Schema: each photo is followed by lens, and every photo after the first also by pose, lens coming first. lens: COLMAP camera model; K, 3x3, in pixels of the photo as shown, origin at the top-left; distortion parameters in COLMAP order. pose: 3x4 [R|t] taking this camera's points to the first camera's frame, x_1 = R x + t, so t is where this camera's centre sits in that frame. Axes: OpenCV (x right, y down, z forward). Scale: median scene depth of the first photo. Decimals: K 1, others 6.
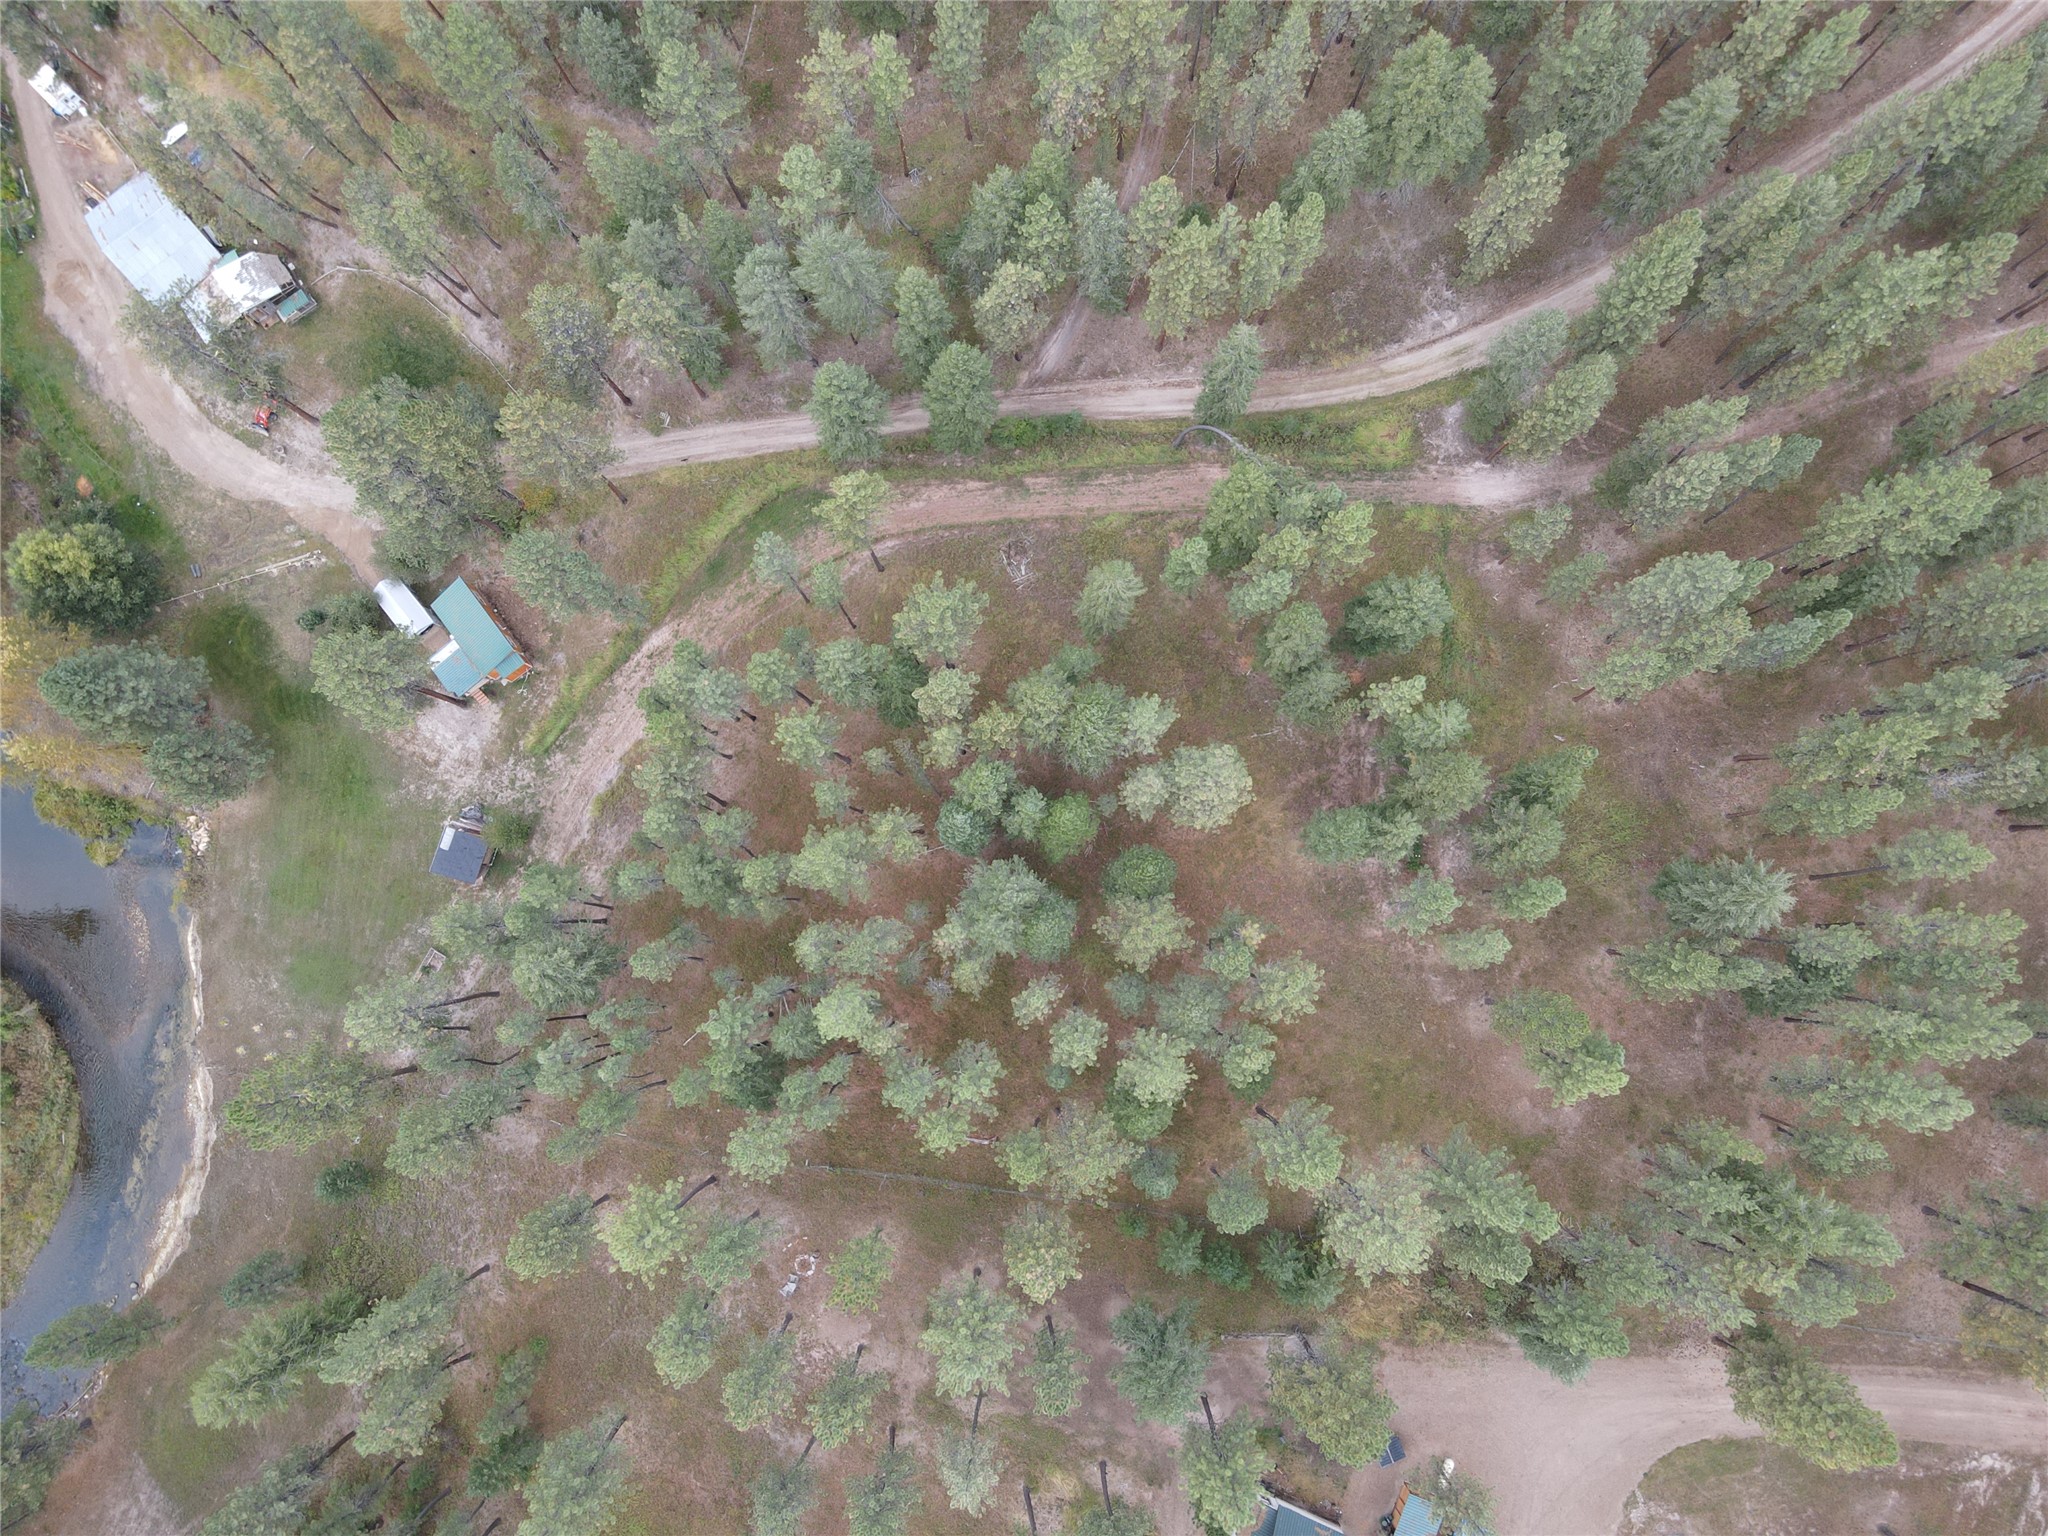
lens RADIAL K [[1475.0, 0, 1024.2], [0, 1475.0, 772.2], [0, 0, 1]] dist [0.051508, -0.048349]
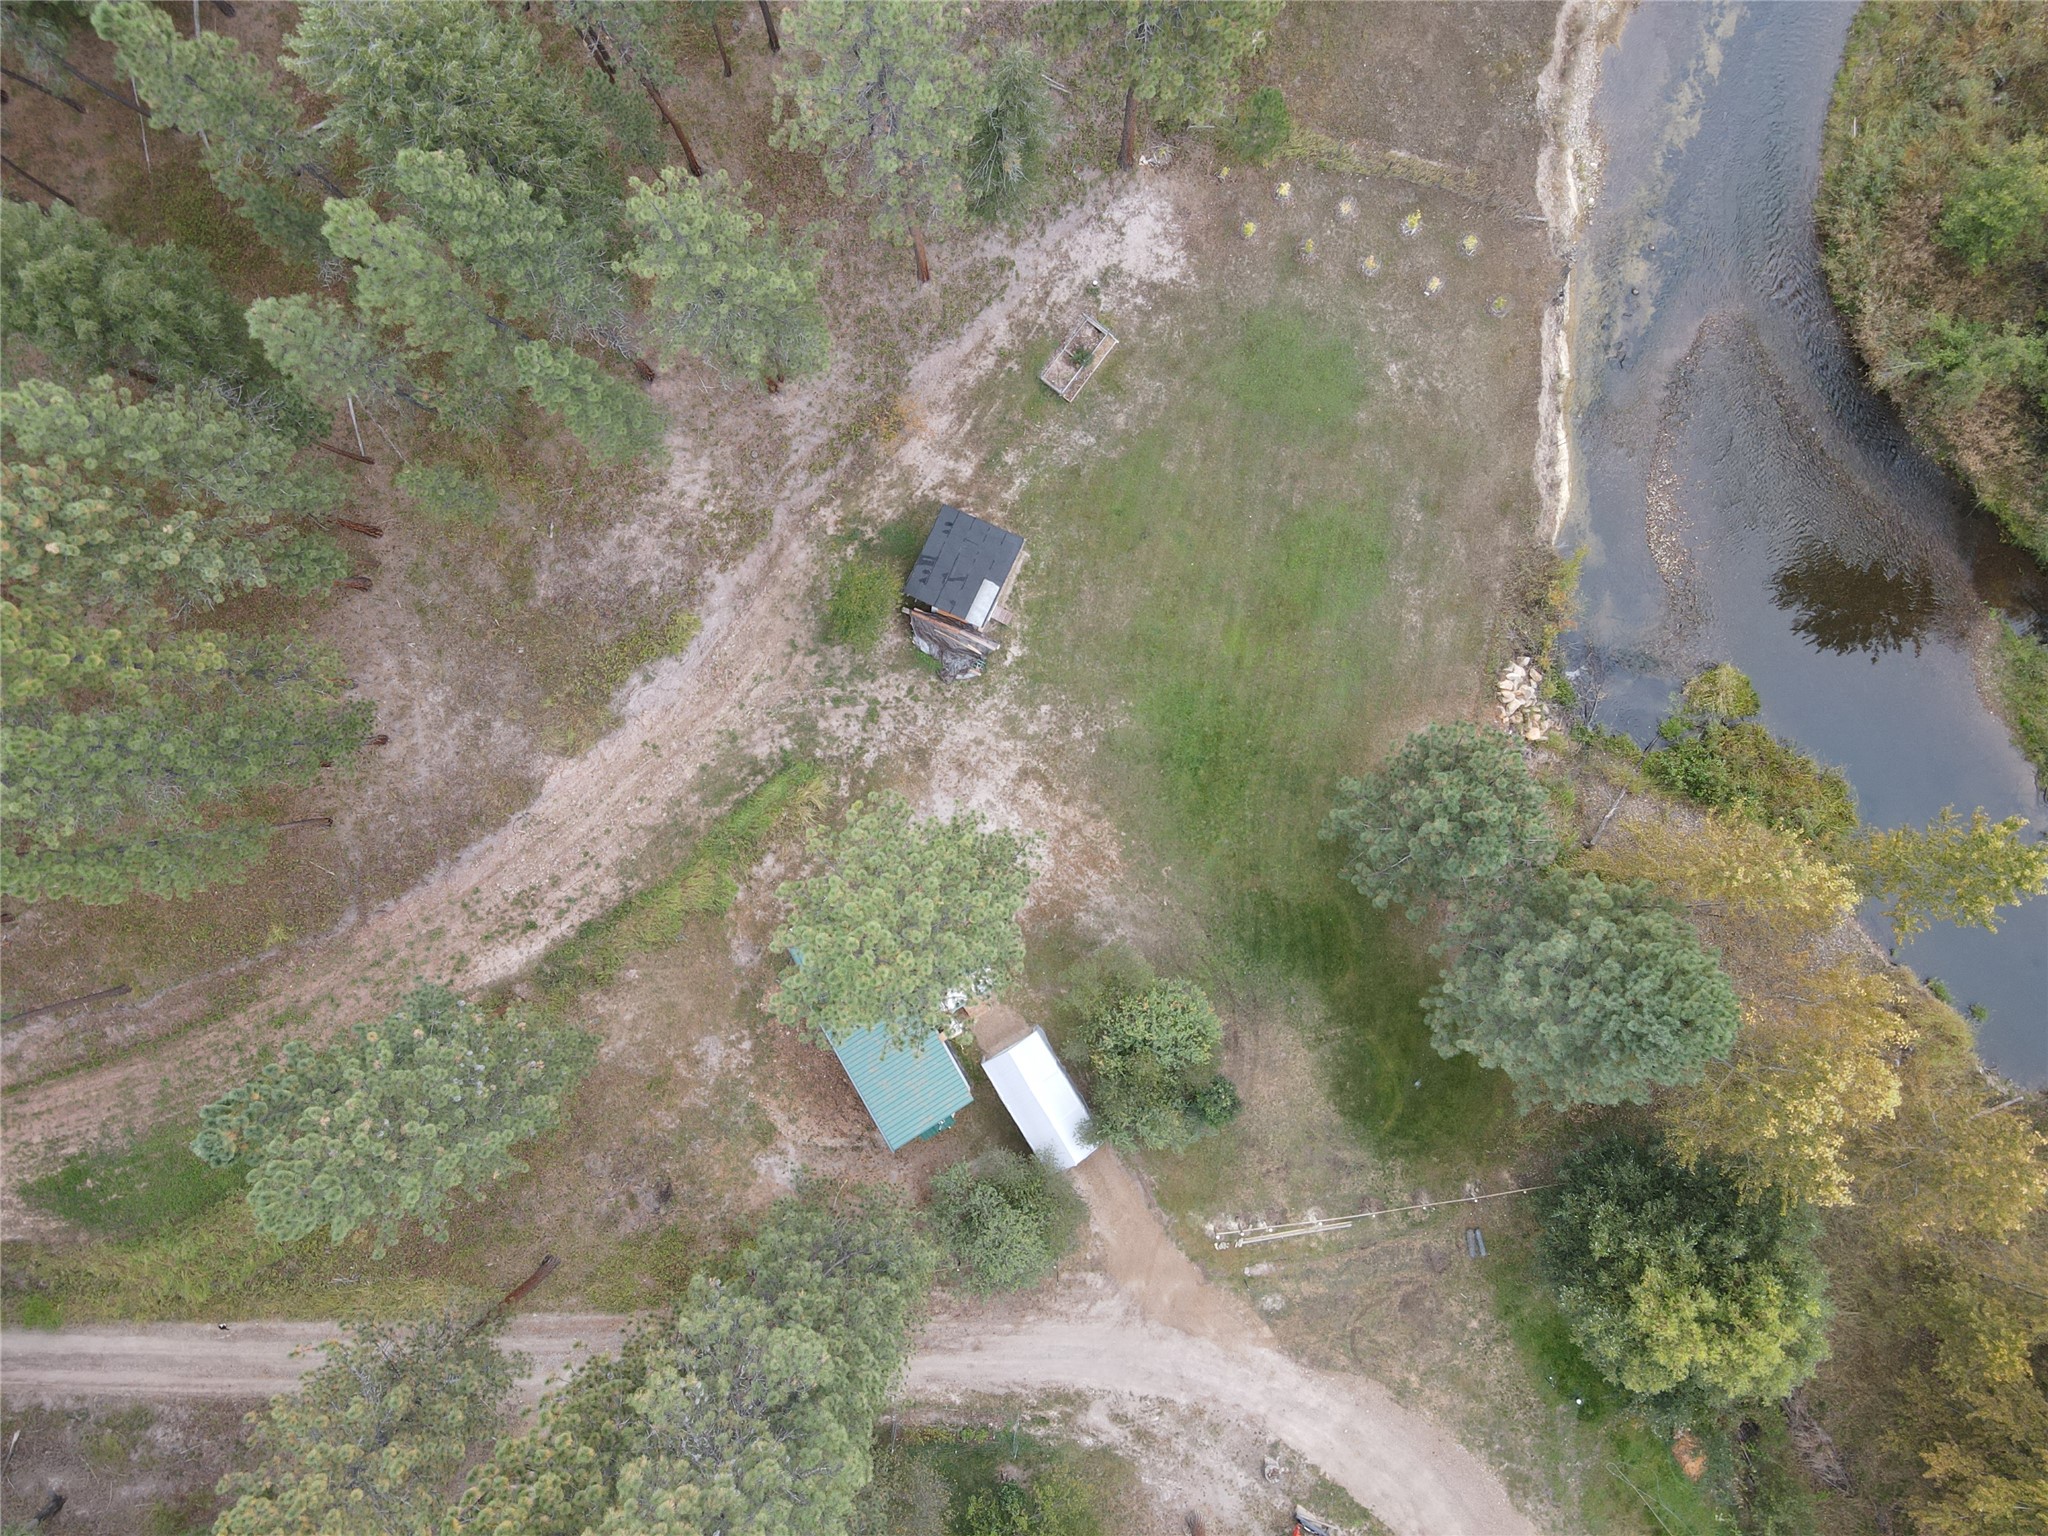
lens RADIAL K [[1475.0, 0, 1029.1], [0, 1475.0, 775.2], [0, 0, 1]] dist [0.051508, -0.048349]
pose [[-0.990113, -0.136969, 0.030259, -0.415292], [0.138903, -0.987428, 0.075449, -0.042929], [0.019545, 0.078906, 0.996690, 0.516753]]
